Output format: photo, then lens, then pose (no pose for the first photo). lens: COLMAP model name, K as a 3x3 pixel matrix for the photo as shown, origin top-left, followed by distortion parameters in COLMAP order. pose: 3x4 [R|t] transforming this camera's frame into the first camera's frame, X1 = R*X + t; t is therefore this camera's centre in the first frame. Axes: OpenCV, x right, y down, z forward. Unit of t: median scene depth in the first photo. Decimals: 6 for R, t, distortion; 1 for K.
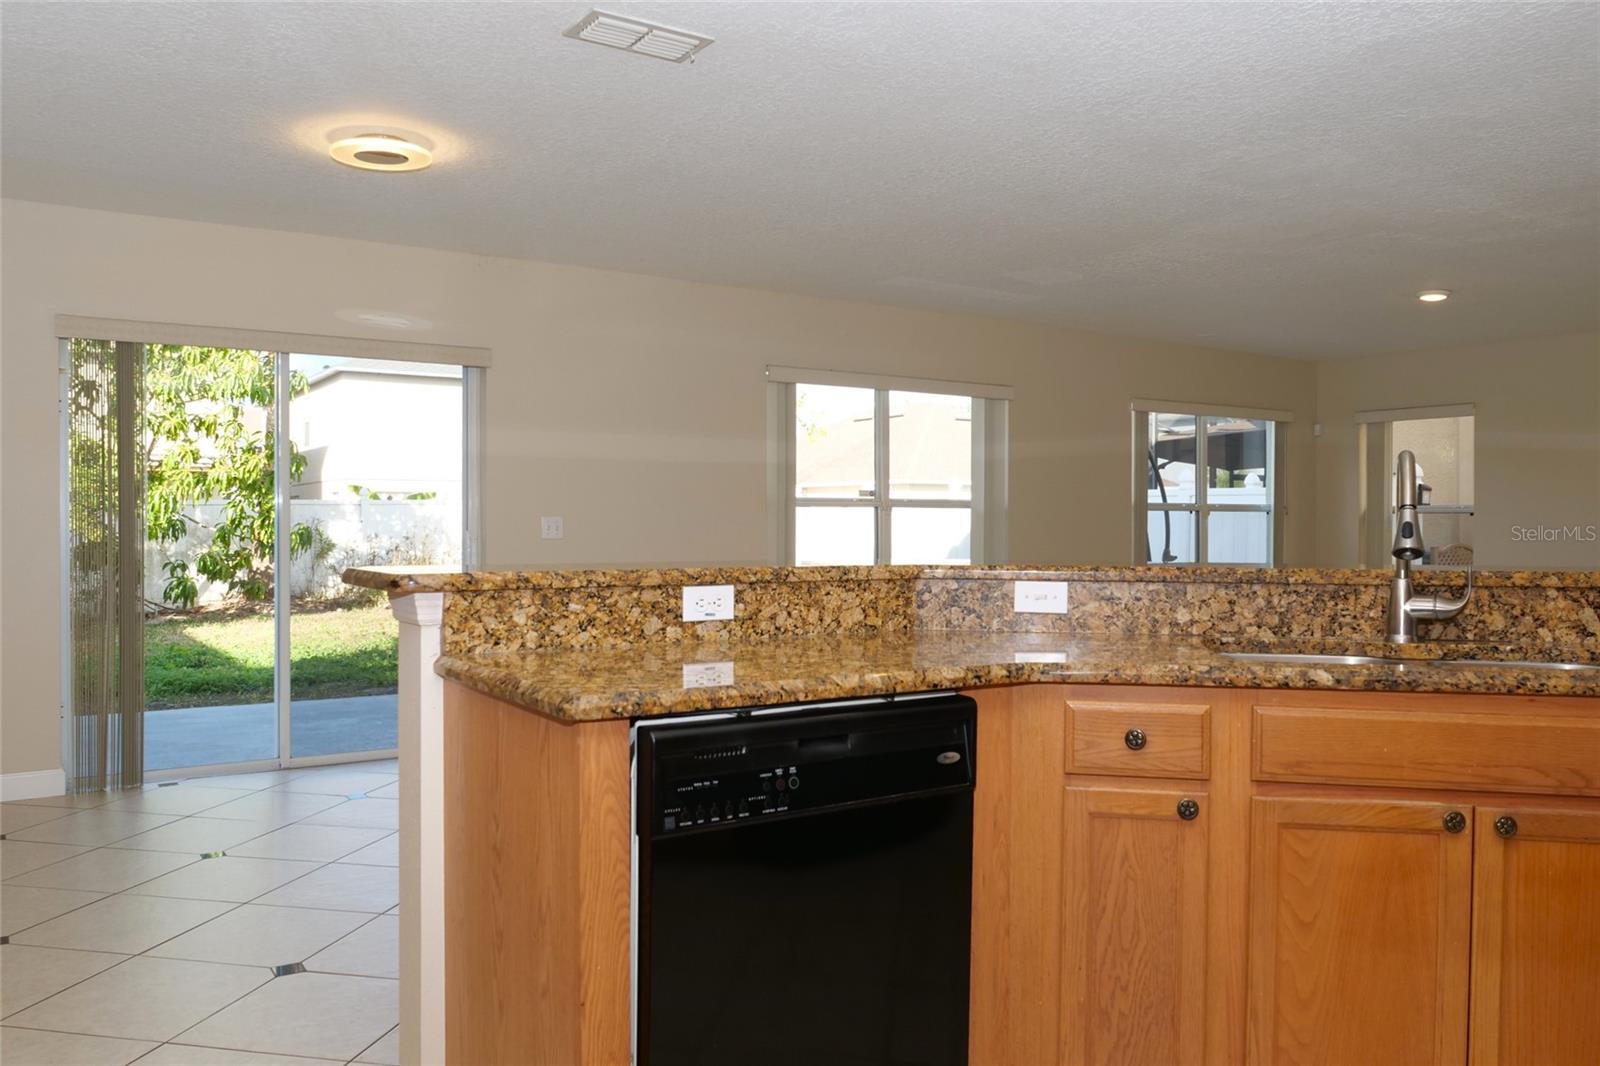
lens RADIAL K [[1279.2, 0, 792.4], [0, 1279.2, 528.2], [0, 0, 1]] dist [-0.015422, -0.005386]
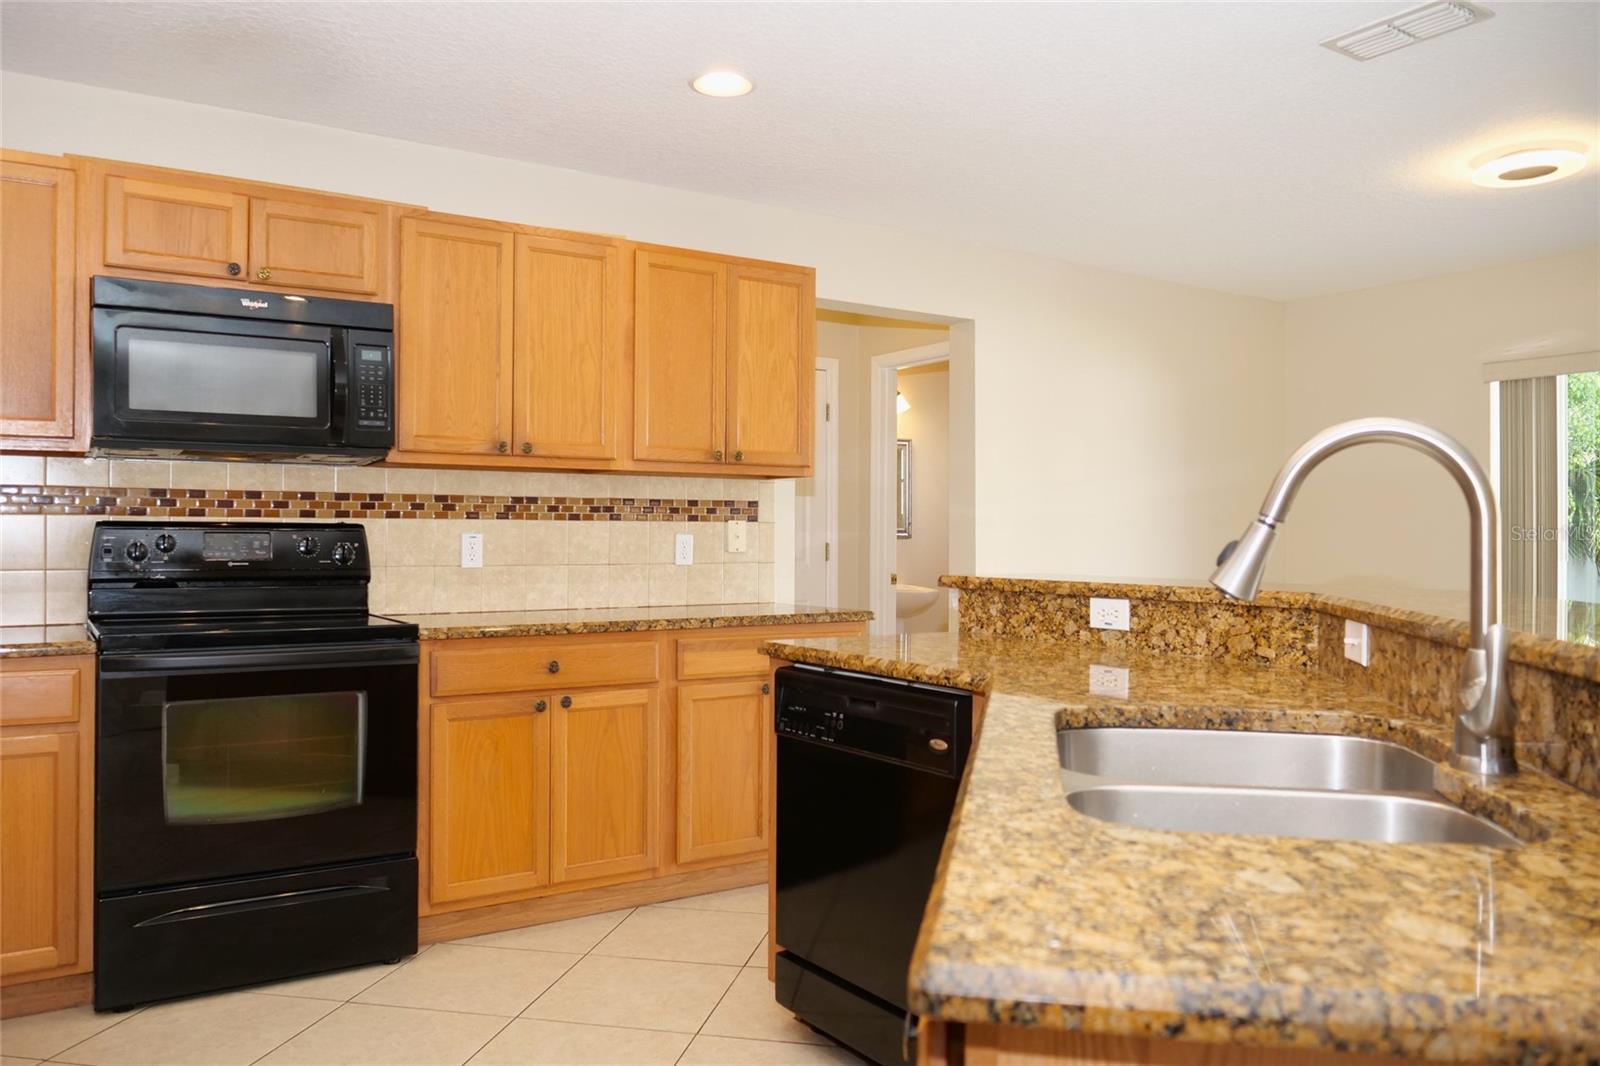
lens RADIAL K [[1279.2, 0, 794.6], [0, 1279.2, 526.1], [0, 0, 1]] dist [-0.015422, -0.005386]
pose [[-0.056111, -0.012156, -0.998351, 1.075581], [-0.009725, 0.999885, -0.011628, -0.003572], [0.998377, 0.009057, -0.056223, 0.776110]]
